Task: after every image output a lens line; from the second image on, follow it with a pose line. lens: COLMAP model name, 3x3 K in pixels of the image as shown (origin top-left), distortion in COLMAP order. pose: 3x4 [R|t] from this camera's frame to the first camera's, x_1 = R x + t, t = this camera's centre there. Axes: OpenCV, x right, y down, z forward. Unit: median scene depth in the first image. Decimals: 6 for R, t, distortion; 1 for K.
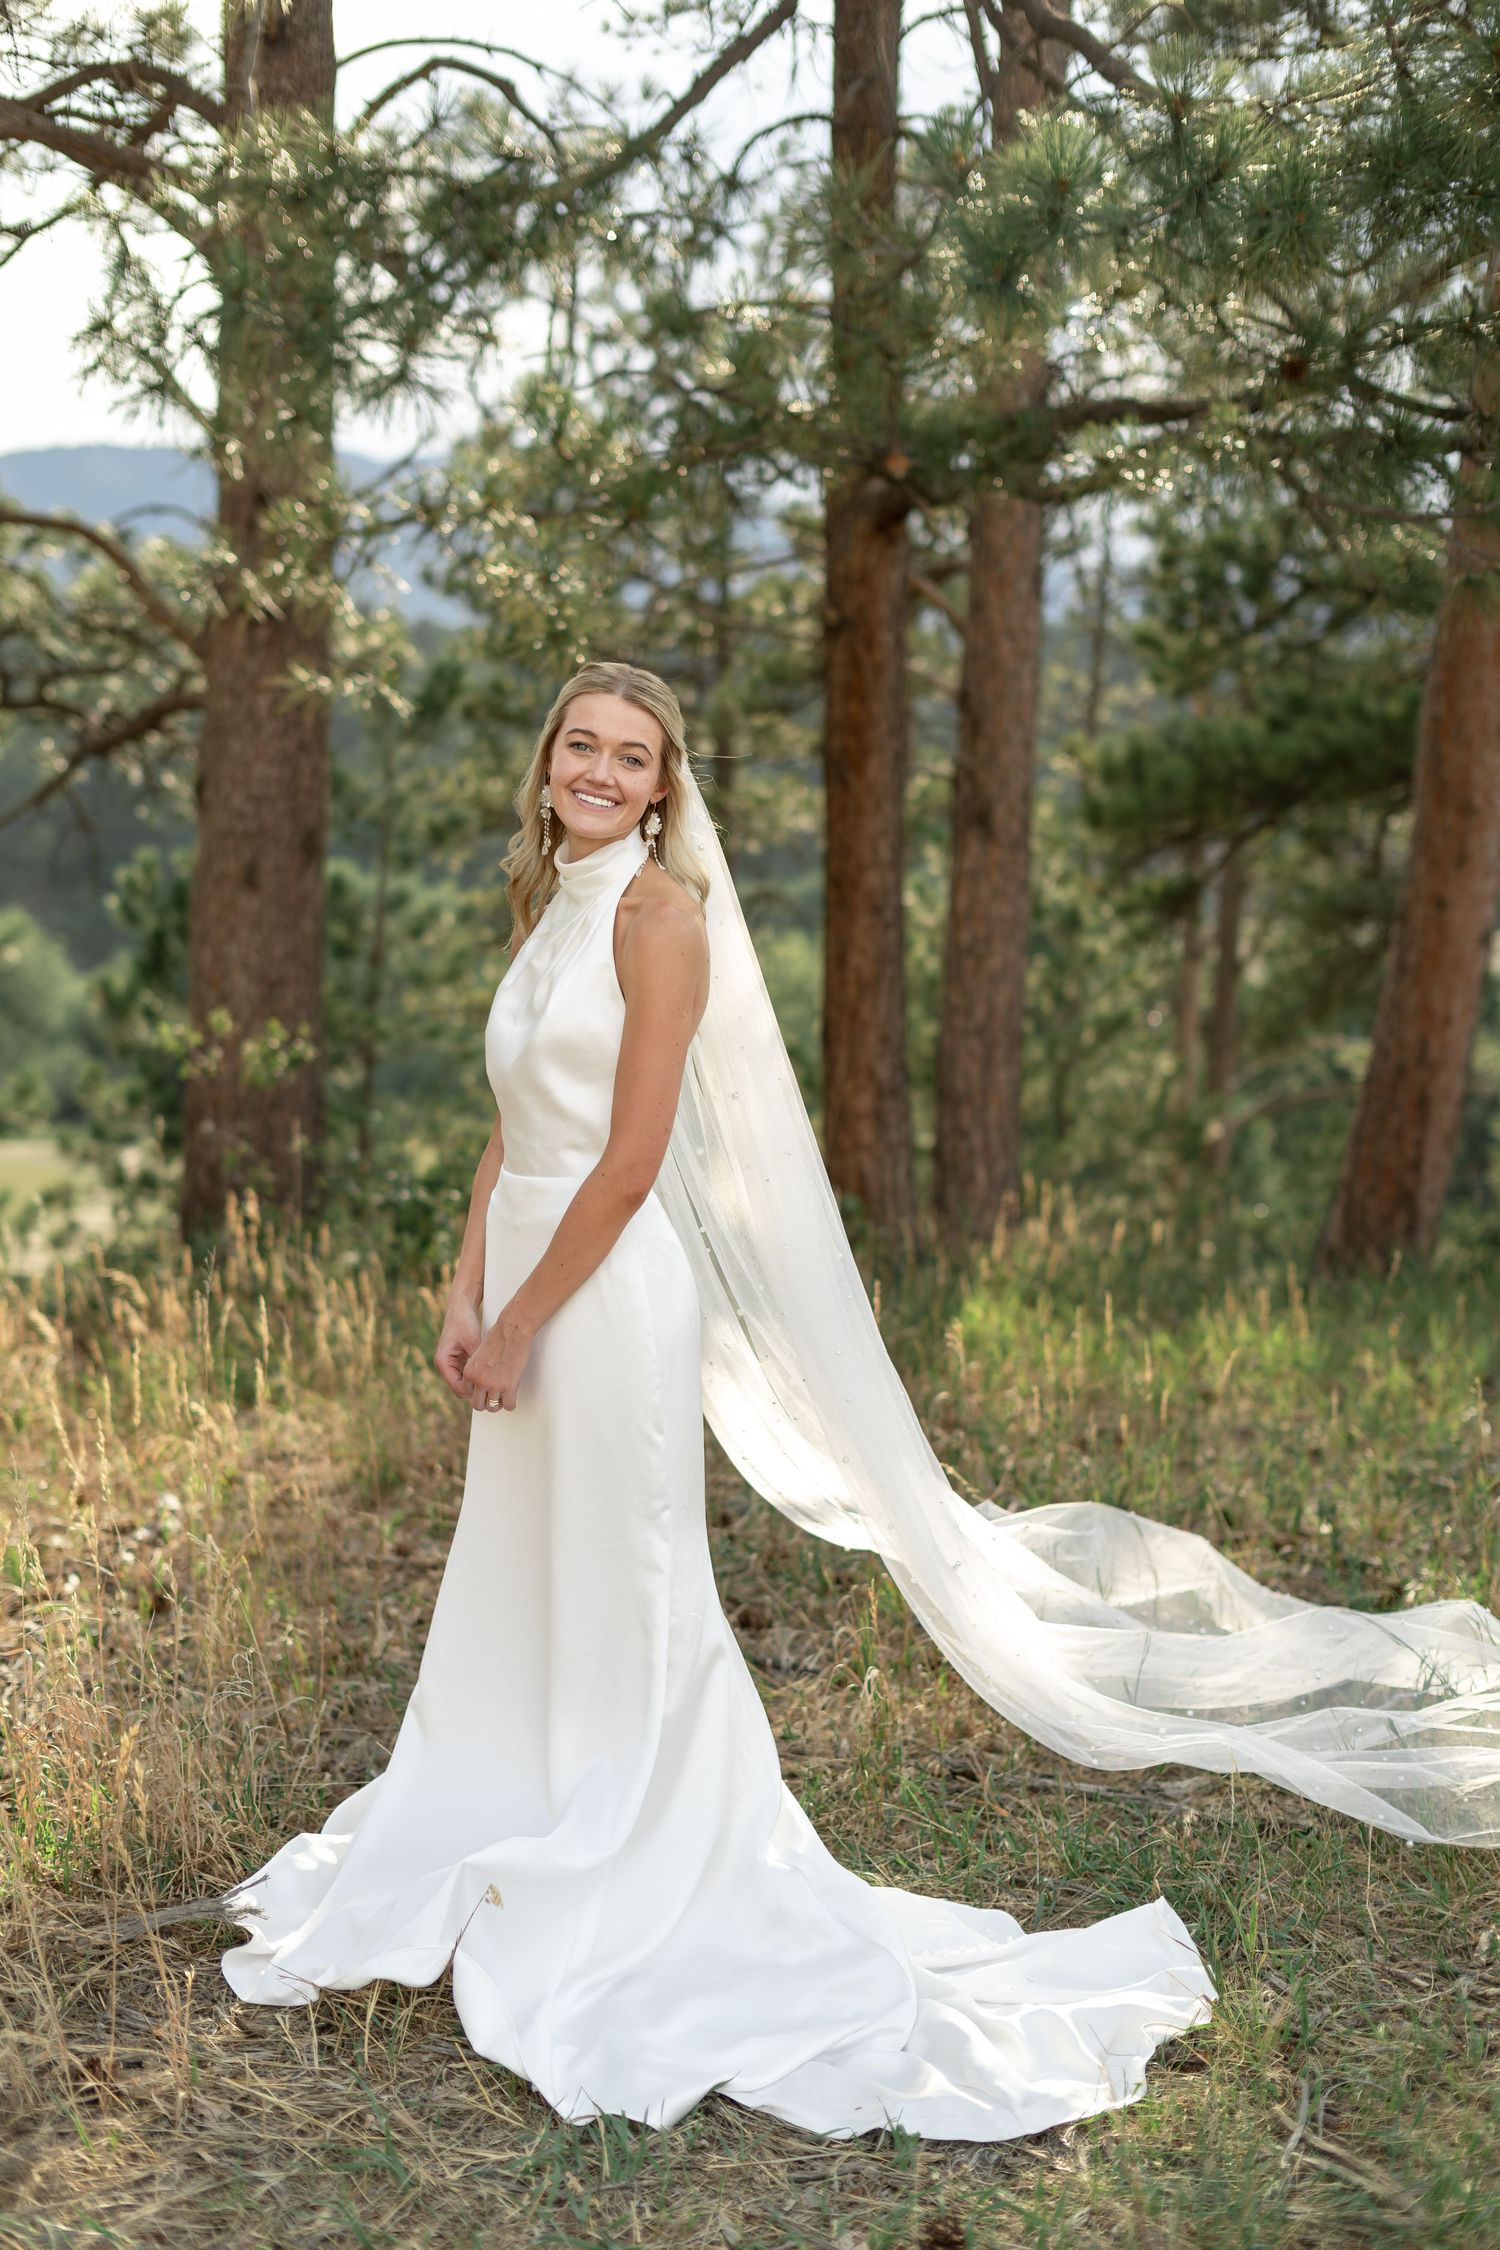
lens RADIAL K [[2875.7, 0, 708.5], [0, 2875.7, 1150.6], [0, 0, 1]] dist [-0.009824, -0.030155]
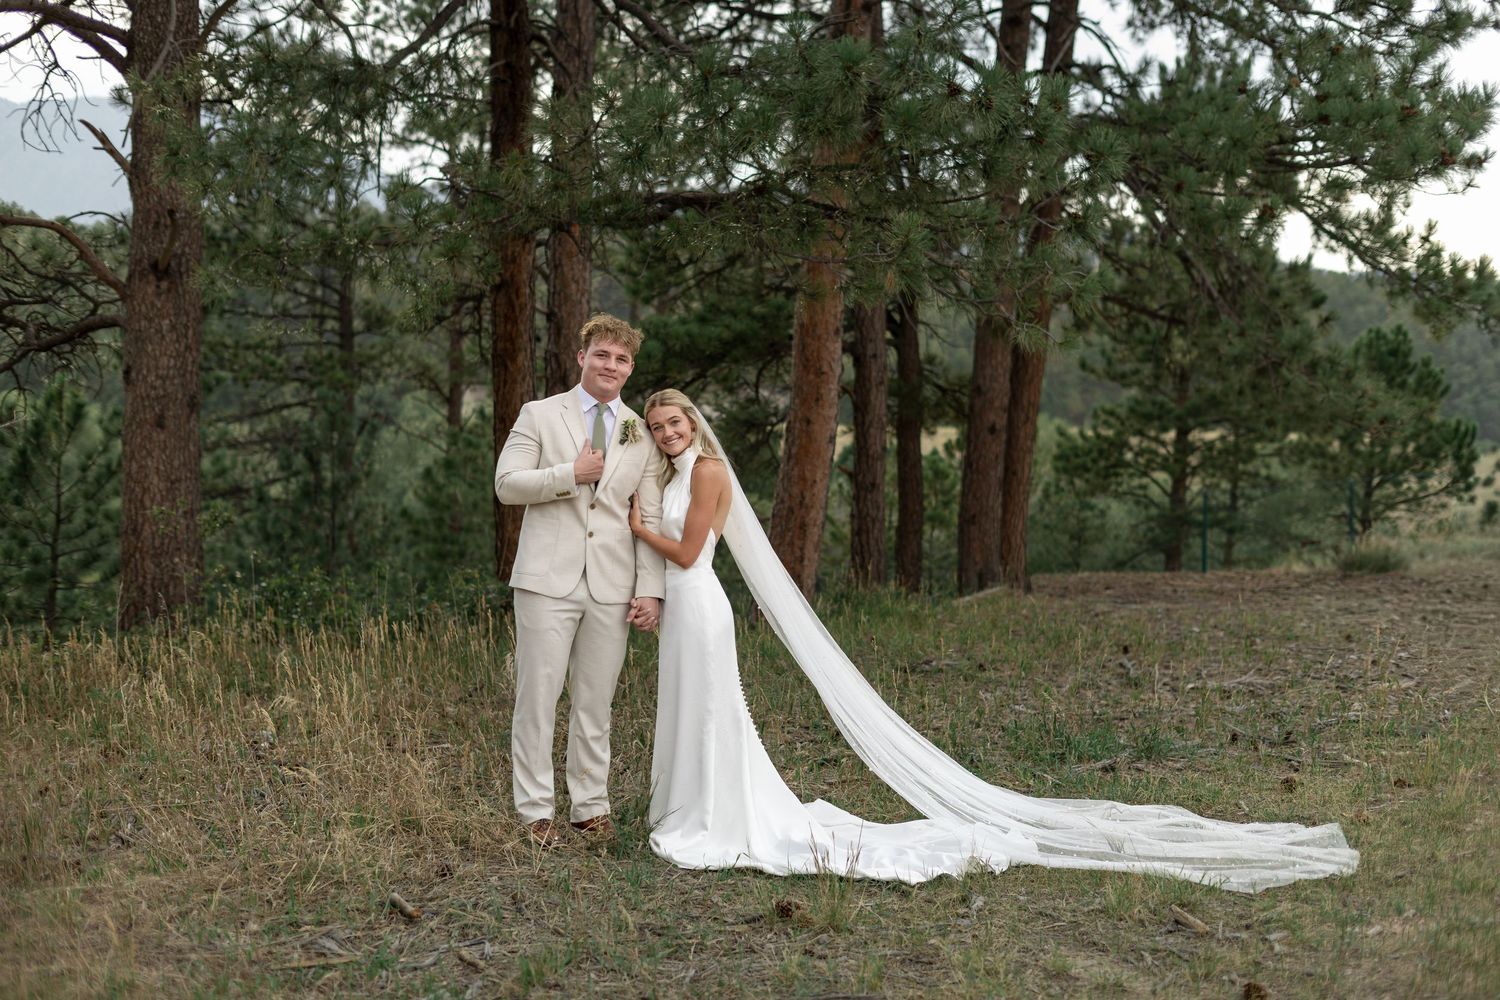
lens RADIAL K [[1972.9, 0, 750.0], [0, 1972.9, 500.0], [0, 0, 1]] dist [0.015578, 0.034712]
pose [[0.969842, -0.032057, 0.241616, -0.315131], [0.041810, 0.998500, -0.035346, 0.033797], [-0.240120, 0.044382, 0.969728, -0.812690]]
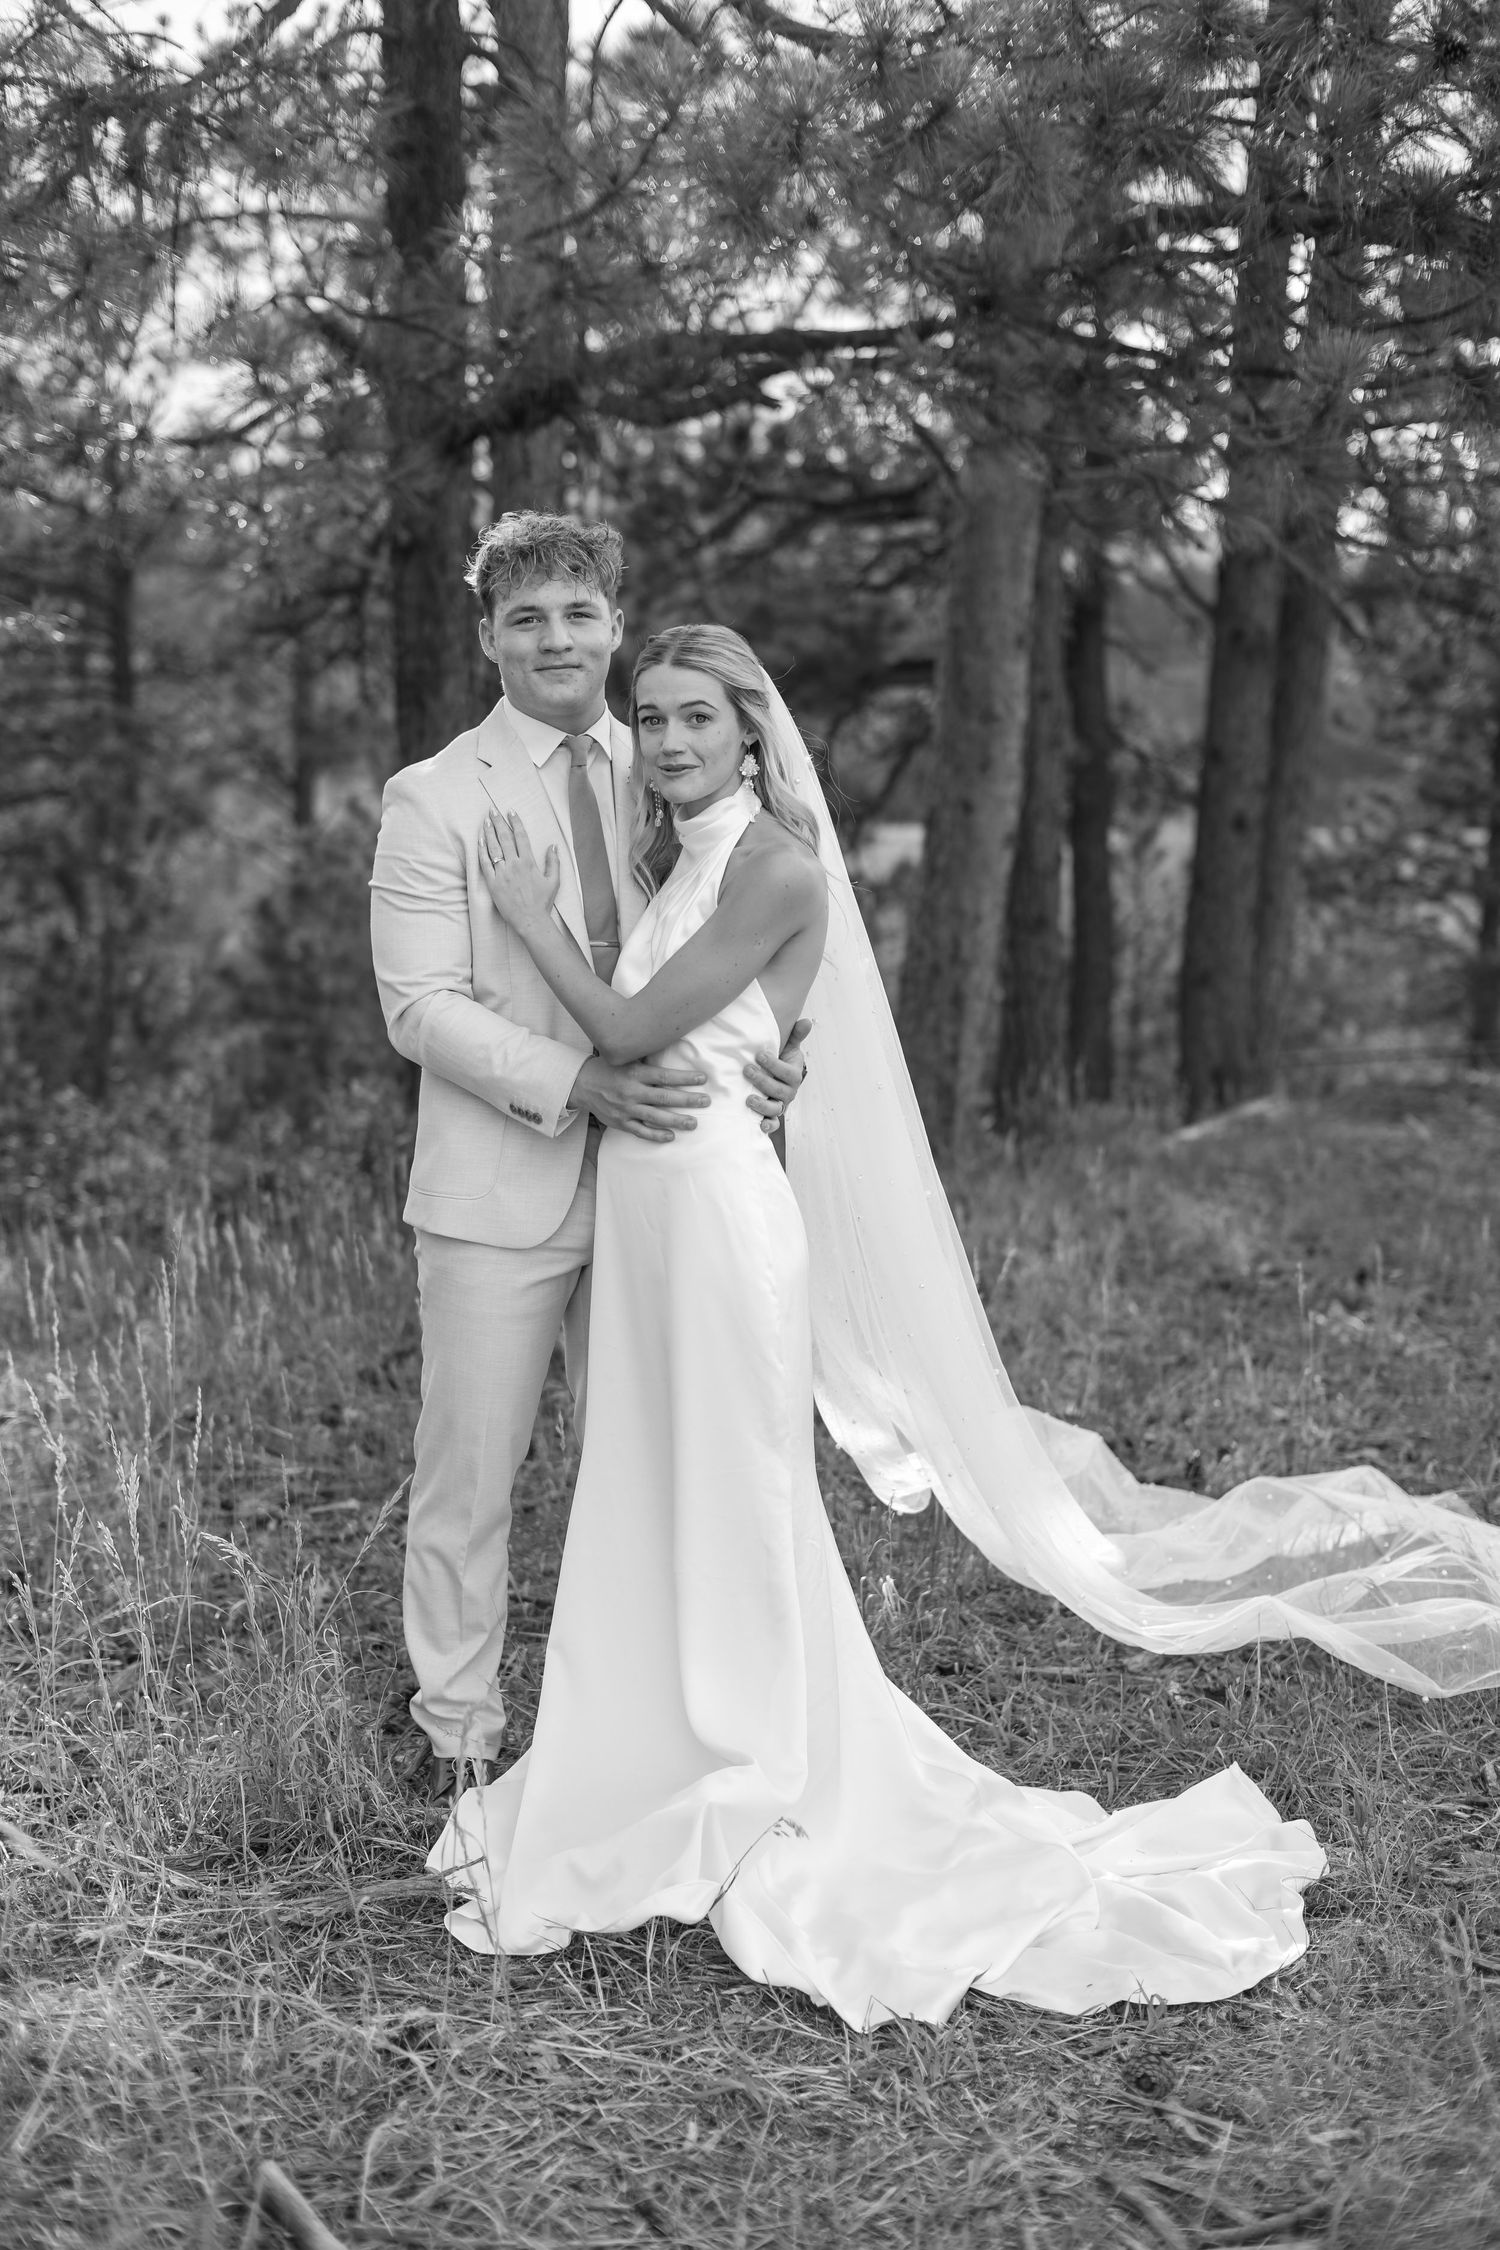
lens RADIAL K [[2875.7, 0, 708.5], [0, 2875.7, 1150.6], [0, 0, 1]] dist [-0.009824, -0.030155]
pose [[0.970600, -0.057062, 0.233839, -0.272004], [0.049689, 0.998068, 0.037310, -0.016127], [-0.235516, -0.024594, 0.971559, 0.015062]]
